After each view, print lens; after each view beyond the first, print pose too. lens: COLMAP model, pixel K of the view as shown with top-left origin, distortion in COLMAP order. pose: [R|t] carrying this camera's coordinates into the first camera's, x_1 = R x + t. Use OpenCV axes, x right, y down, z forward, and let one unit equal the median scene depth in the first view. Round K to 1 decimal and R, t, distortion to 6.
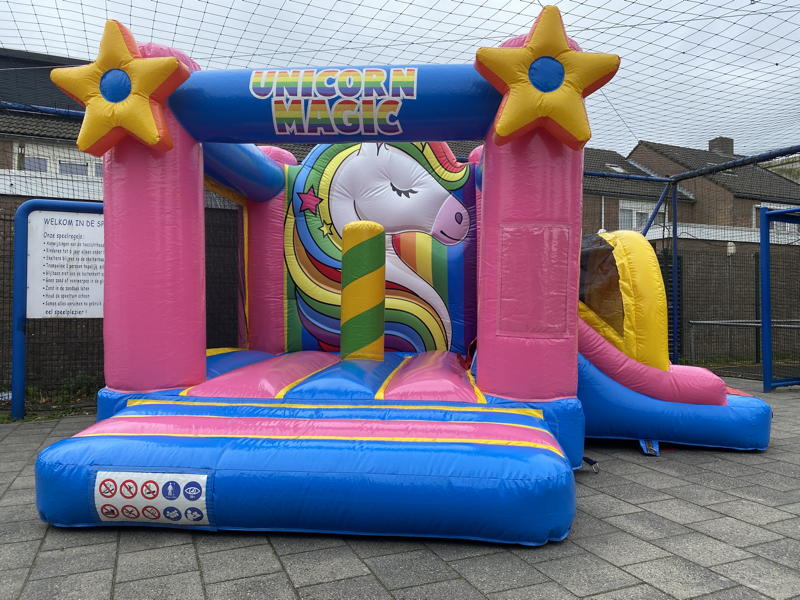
lens RADIAL K [[615.3, 0, 401.3], [0, 615.3, 300.8], [0, 0, 1]] dist [0.011103, -0.012453]
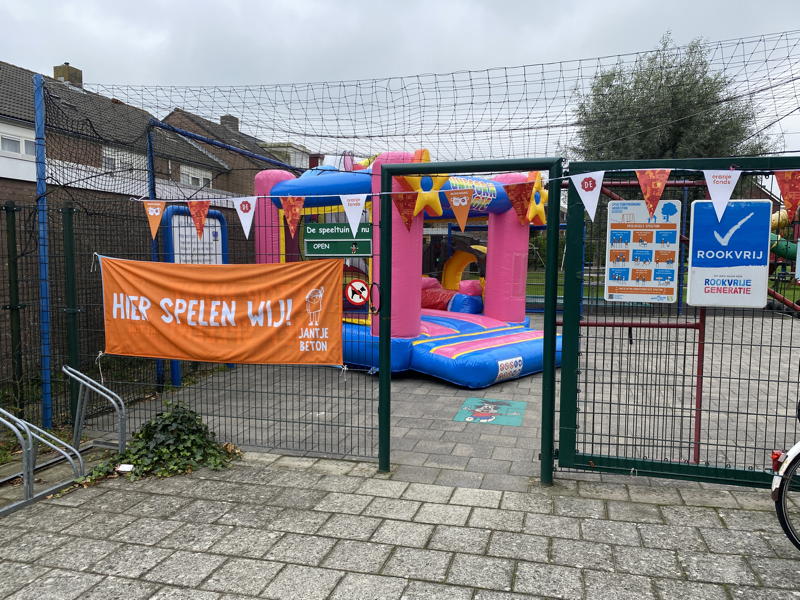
lens RADIAL K [[615.3, 0, 400.9], [0, 615.3, 302.4], [0, 0, 1]] dist [0.011103, -0.012453]
pose [[0.614257, -0.068991, 0.786084, -0.284282], [-0.006757, 0.995674, 0.092666, -0.019434], [-0.789077, -0.062232, 0.611134, -0.018342]]
